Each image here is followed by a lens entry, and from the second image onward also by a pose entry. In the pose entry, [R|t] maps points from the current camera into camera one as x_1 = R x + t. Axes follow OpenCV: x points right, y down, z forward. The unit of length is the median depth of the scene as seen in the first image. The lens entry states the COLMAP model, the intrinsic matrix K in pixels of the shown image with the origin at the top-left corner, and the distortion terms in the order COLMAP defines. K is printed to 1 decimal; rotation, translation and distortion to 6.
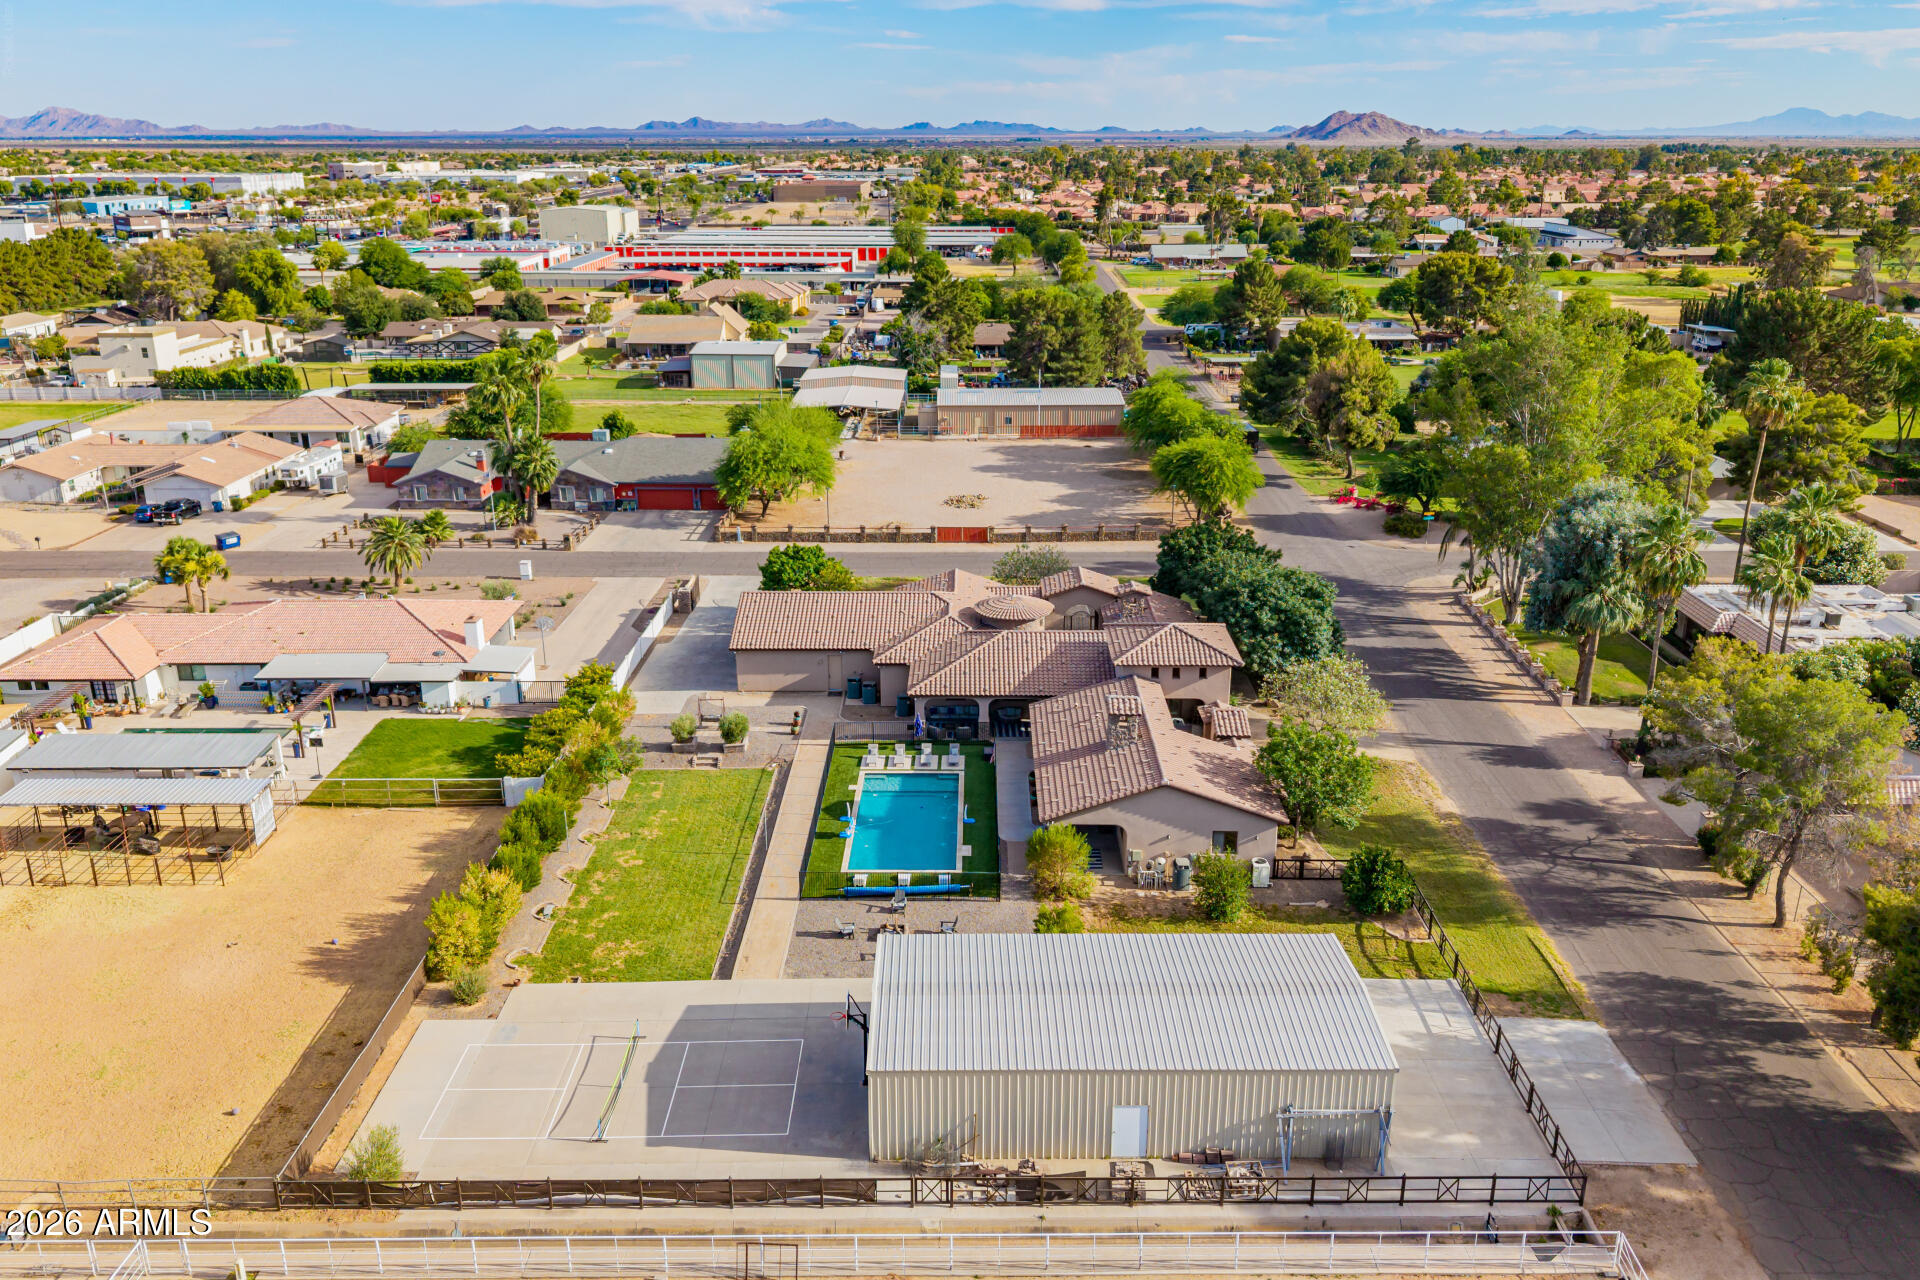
lens RADIAL K [[1521.9, 0, 952.4], [0, 1521.9, 638.3], [0, 0, 1]] dist [0.076814, -0.139468]
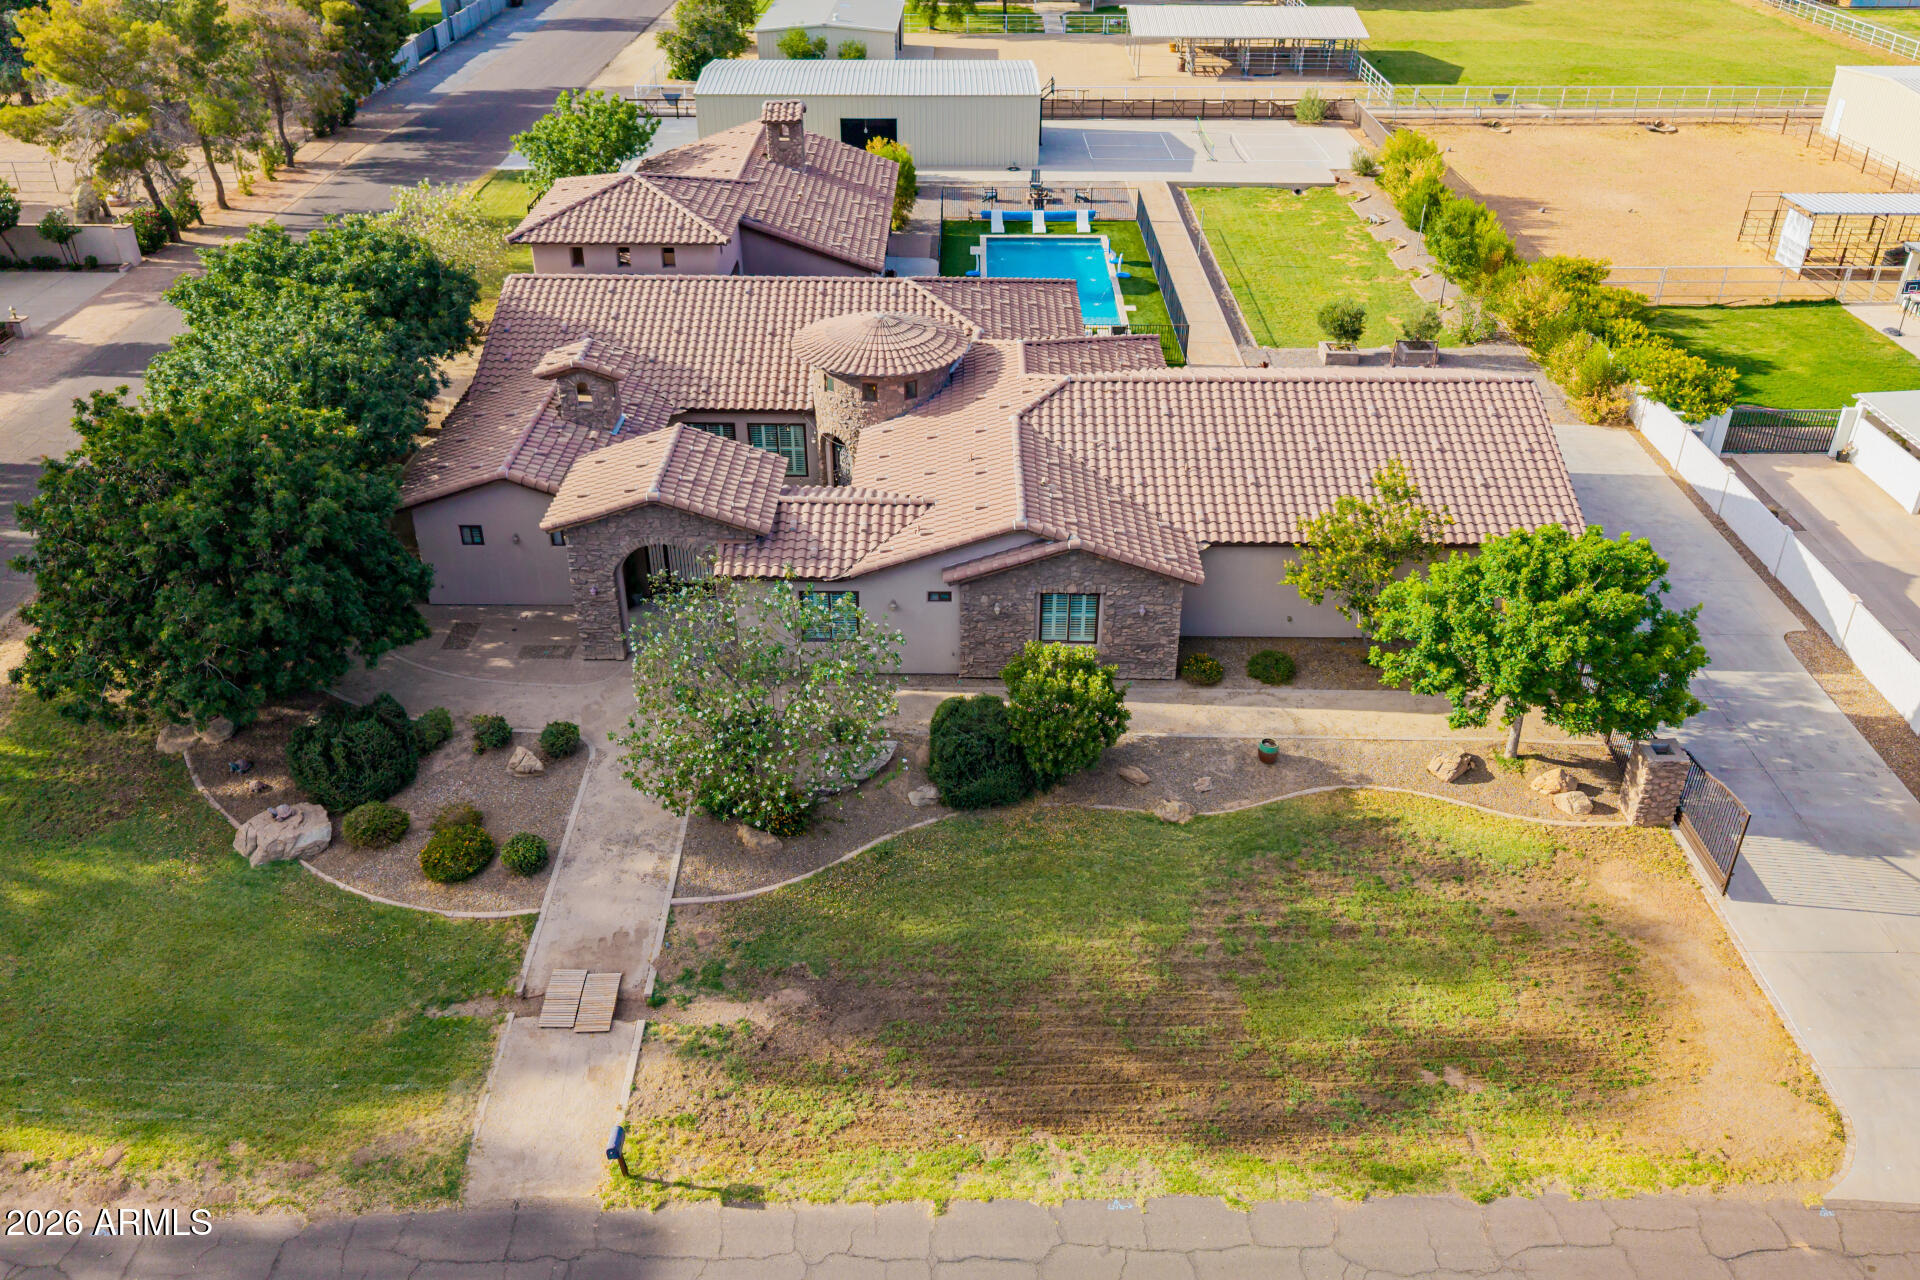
lens RADIAL K [[1521.9, 0, 952.4], [0, 1521.9, 638.3], [0, 0, 1]] dist [0.076814, -0.139468]
pose [[-0.999954, 0.004444, -0.008447, 0.025173], [-0.003482, 0.654162, 0.756347, -0.314188], [0.008887, 0.756342, -0.654116, 1.390987]]
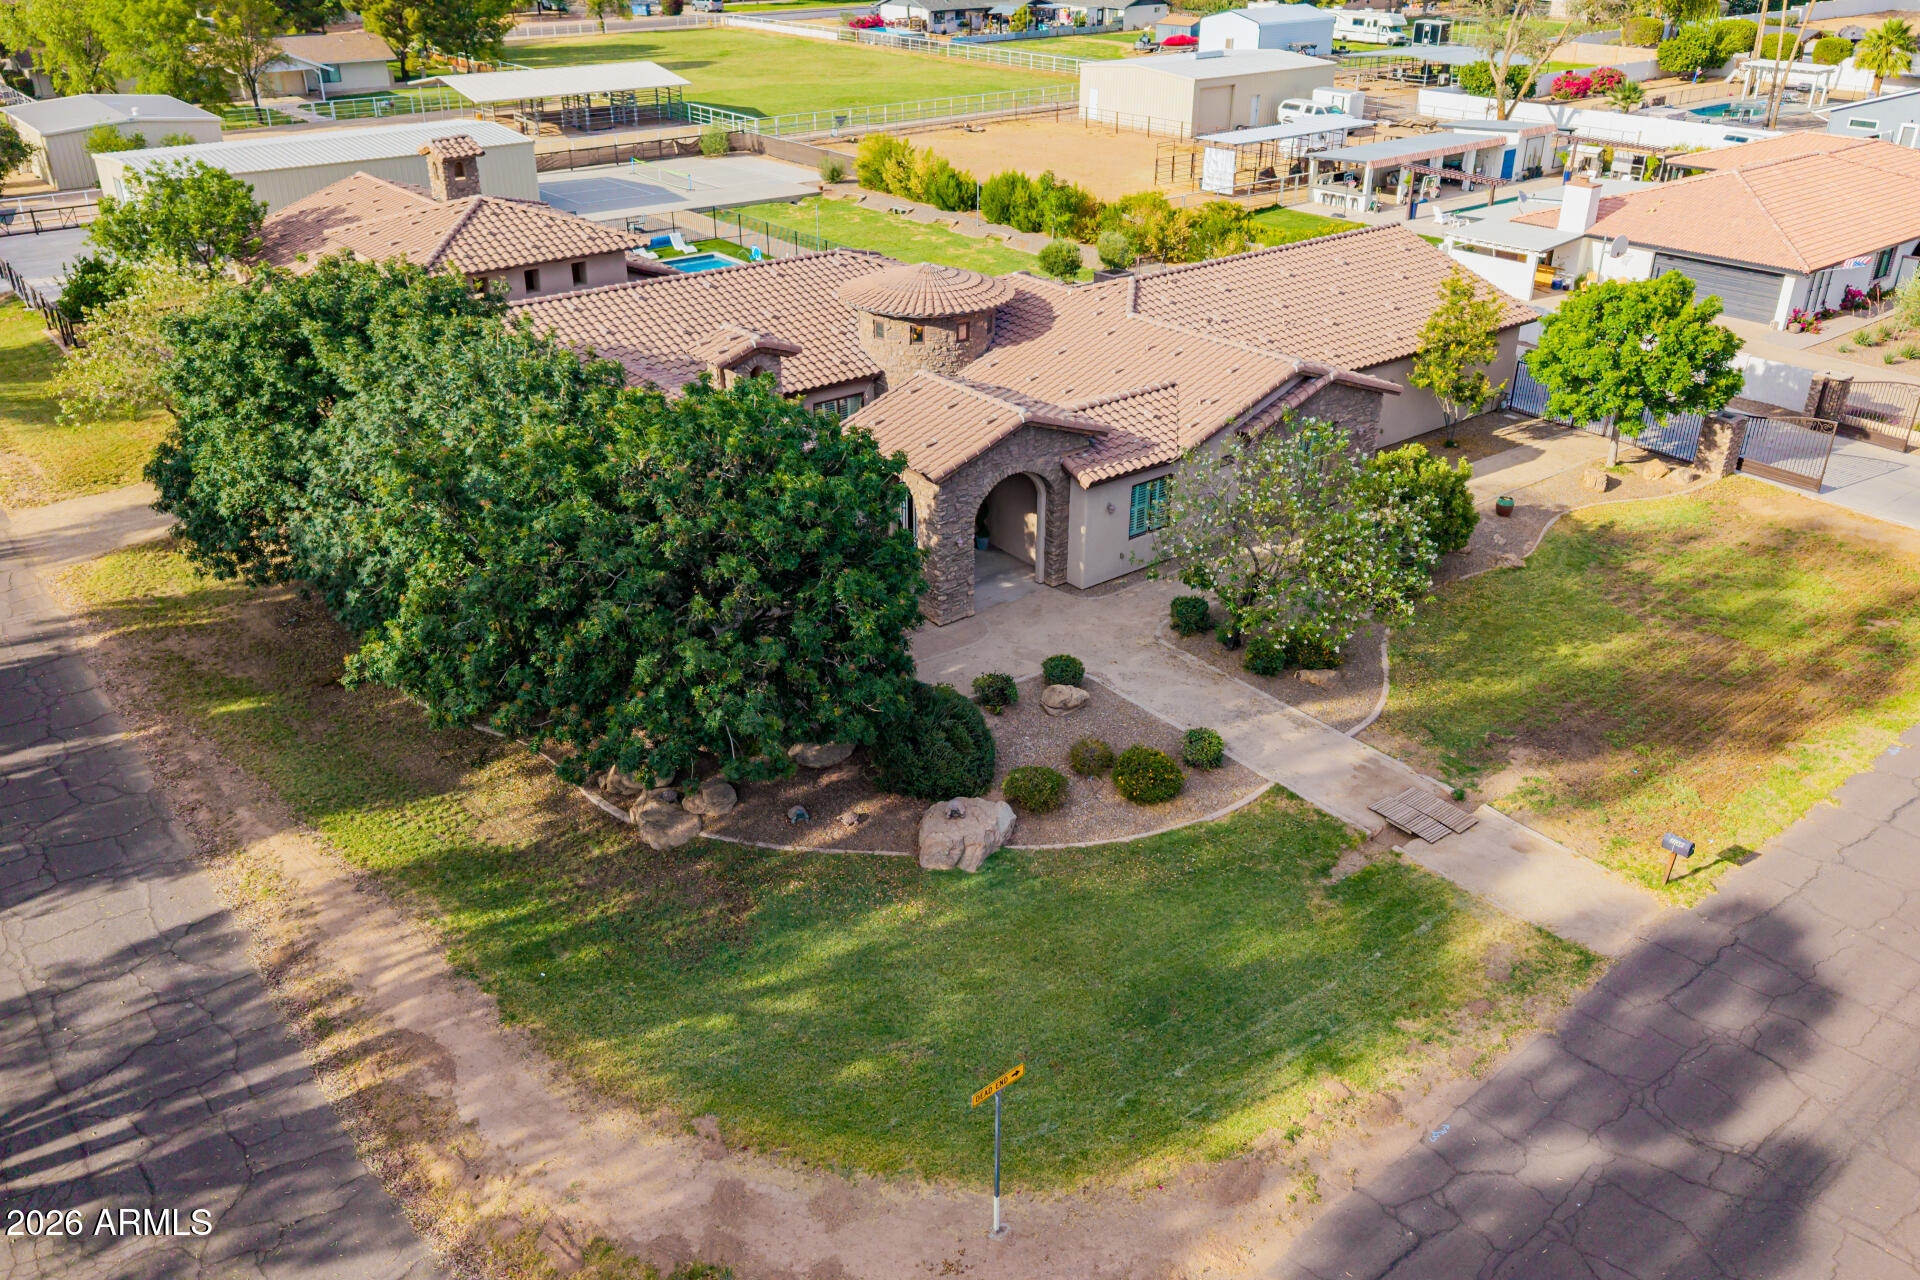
lens RADIAL K [[1521.9, 0, 952.4], [0, 1521.9, 638.3], [0, 0, 1]] dist [0.076814, -0.139468]
pose [[-0.772985, 0.286482, -0.566058, 0.330051], [-0.196600, 0.740151, 0.643059, -0.242973], [0.603193, 0.608362, -0.515804, 1.326420]]
